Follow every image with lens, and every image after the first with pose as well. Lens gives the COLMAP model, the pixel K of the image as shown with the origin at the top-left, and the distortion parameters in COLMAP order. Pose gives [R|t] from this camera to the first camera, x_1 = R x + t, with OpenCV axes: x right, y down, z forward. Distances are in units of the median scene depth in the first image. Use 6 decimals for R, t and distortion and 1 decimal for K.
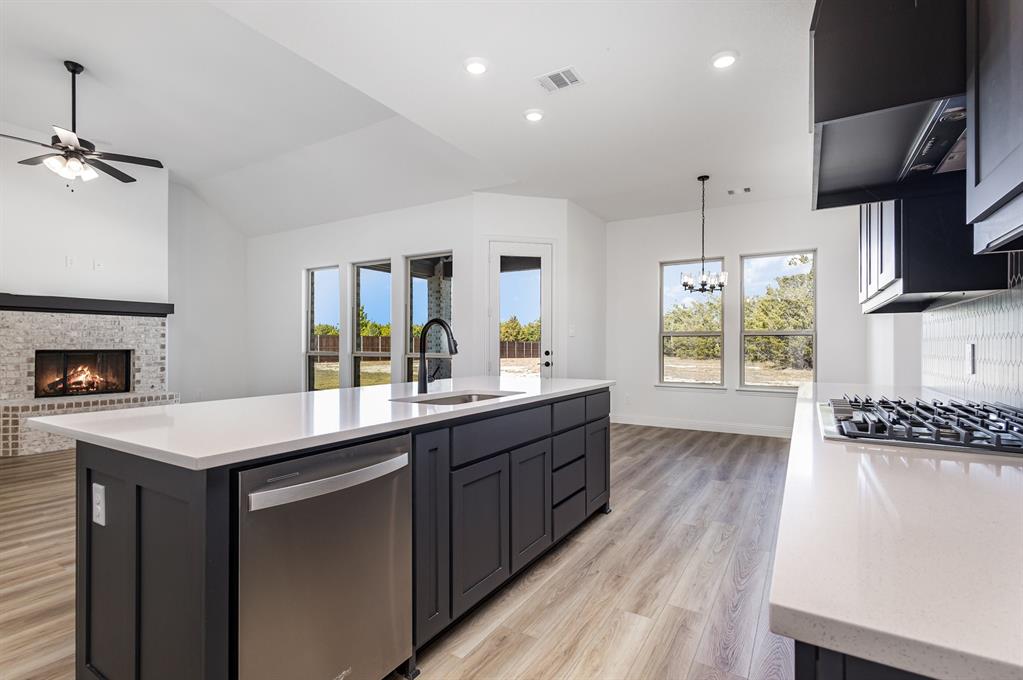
lens RADIAL K [[479.2, 0, 511.0], [0, 479.2, 347.6], [0, 0, 1]] dist [0.007278, -0.000829]
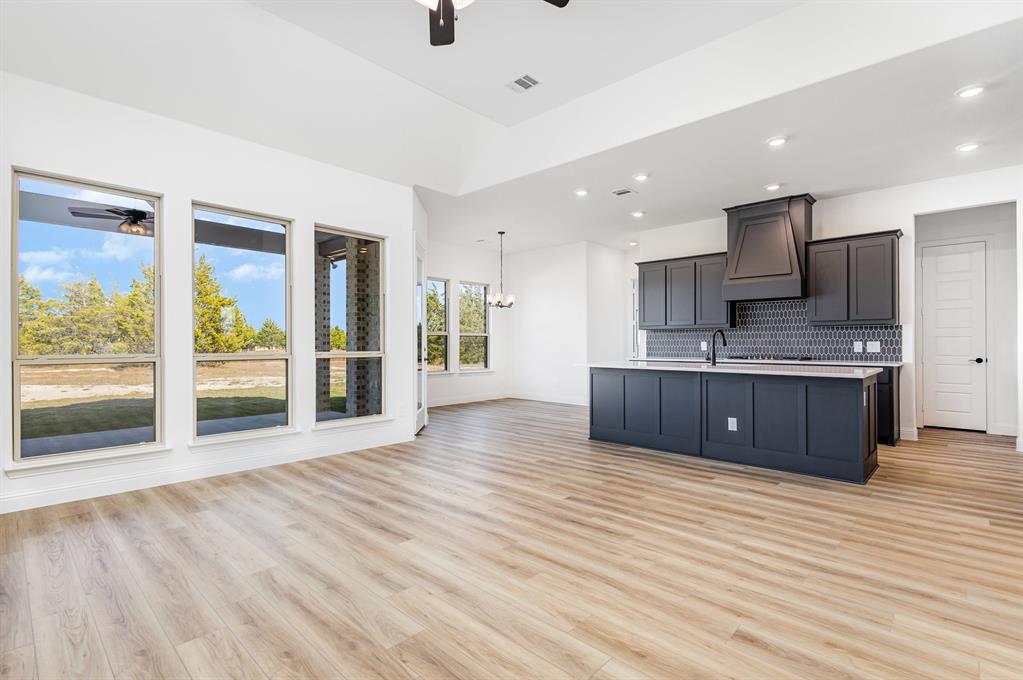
lens RADIAL K [[479.2, 0, 506.6], [0, 479.2, 341.9], [0, 0, 1]] dist [0.007278, -0.000829]
pose [[0.211476, 0.001421, 0.977382, -0.966746], [0.006145, 0.999977, -0.002783, -0.001638], [-0.977364, 0.006594, 0.211463, 0.588891]]
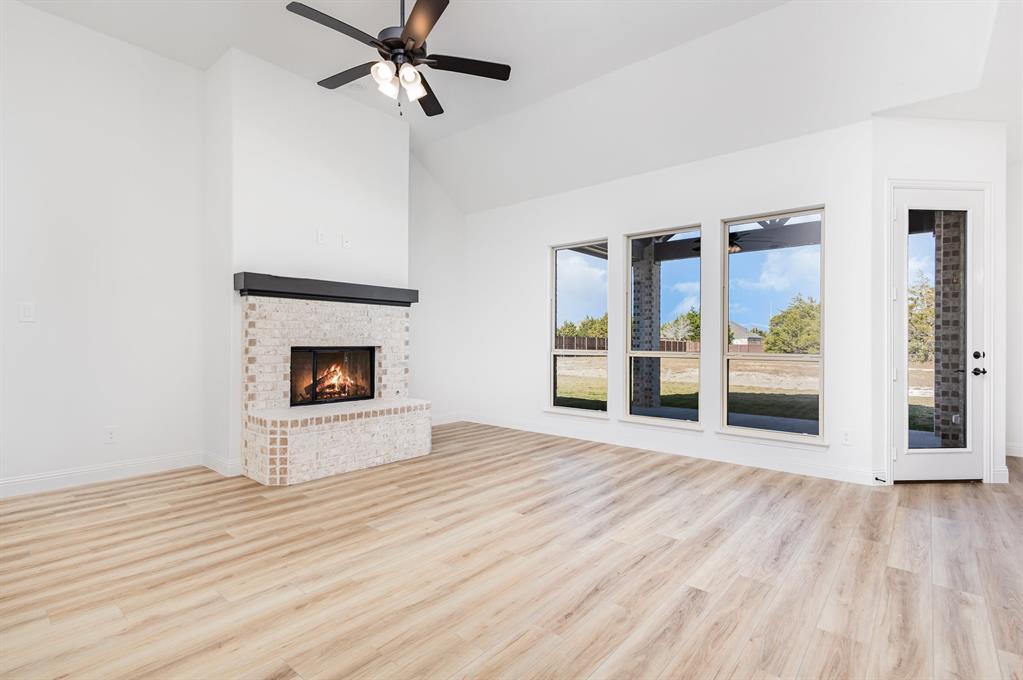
lens RADIAL K [[479.2, 0, 521.9], [0, 479.2, 342.0], [0, 0, 1]] dist [0.007278, -0.000829]
pose [[0.988955, 0.003186, -0.148179, -0.451287], [-0.003960, 0.999980, -0.004924, -0.000248], [0.148161, 0.005457, 0.988948, 0.251167]]
